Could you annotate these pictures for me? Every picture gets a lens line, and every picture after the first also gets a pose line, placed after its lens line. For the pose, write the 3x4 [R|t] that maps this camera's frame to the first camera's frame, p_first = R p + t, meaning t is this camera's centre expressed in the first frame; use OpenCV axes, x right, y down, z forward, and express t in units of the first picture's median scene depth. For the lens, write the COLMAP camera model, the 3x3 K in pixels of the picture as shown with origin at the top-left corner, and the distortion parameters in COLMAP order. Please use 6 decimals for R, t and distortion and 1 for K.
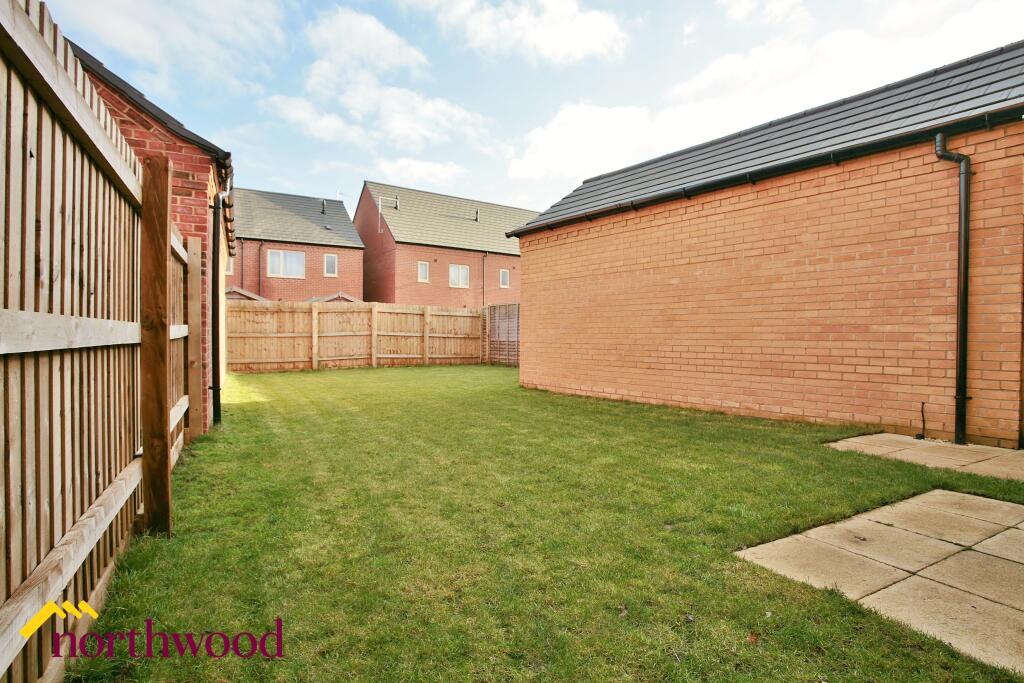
lens RADIAL K [[552.6, 0, 512.0], [0, 552.6, 341.5], [0, 0, 1]] dist [-0.040743, 0.000666]
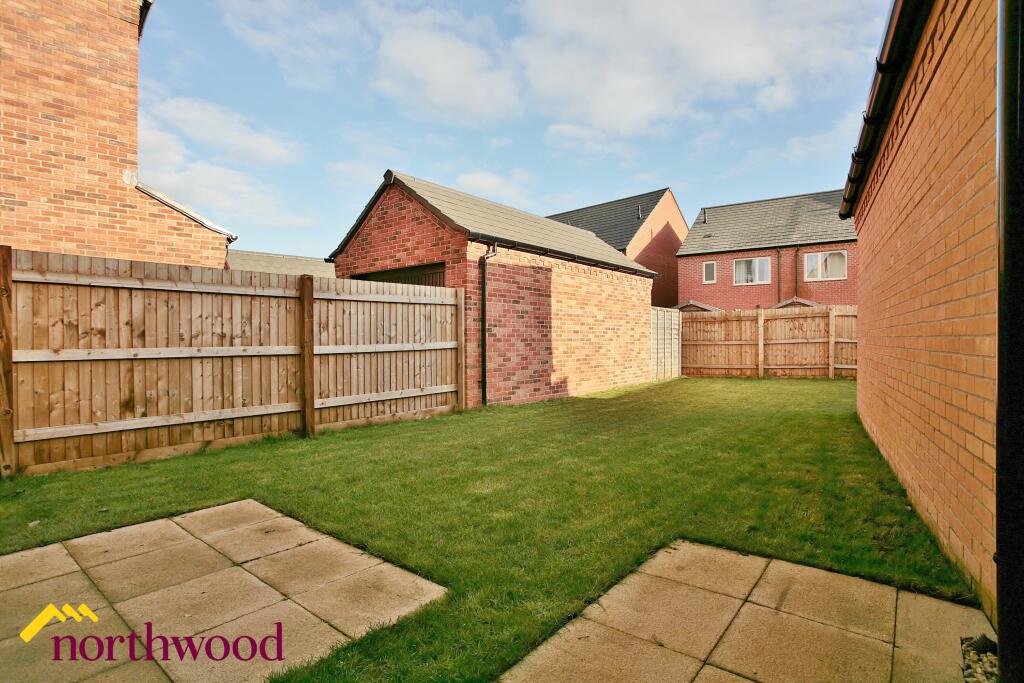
lens RADIAL K [[561.8, 0, 512.0], [0, 561.8, 341.5], [0, 0, 1]] dist [-0.073200, 0.000106]
pose [[0.322126, 0.000813, -0.946697, 0.451360], [-0.003083, 0.999995, -0.000190, -0.012378], [0.946692, 0.002980, 0.322127, 0.256921]]
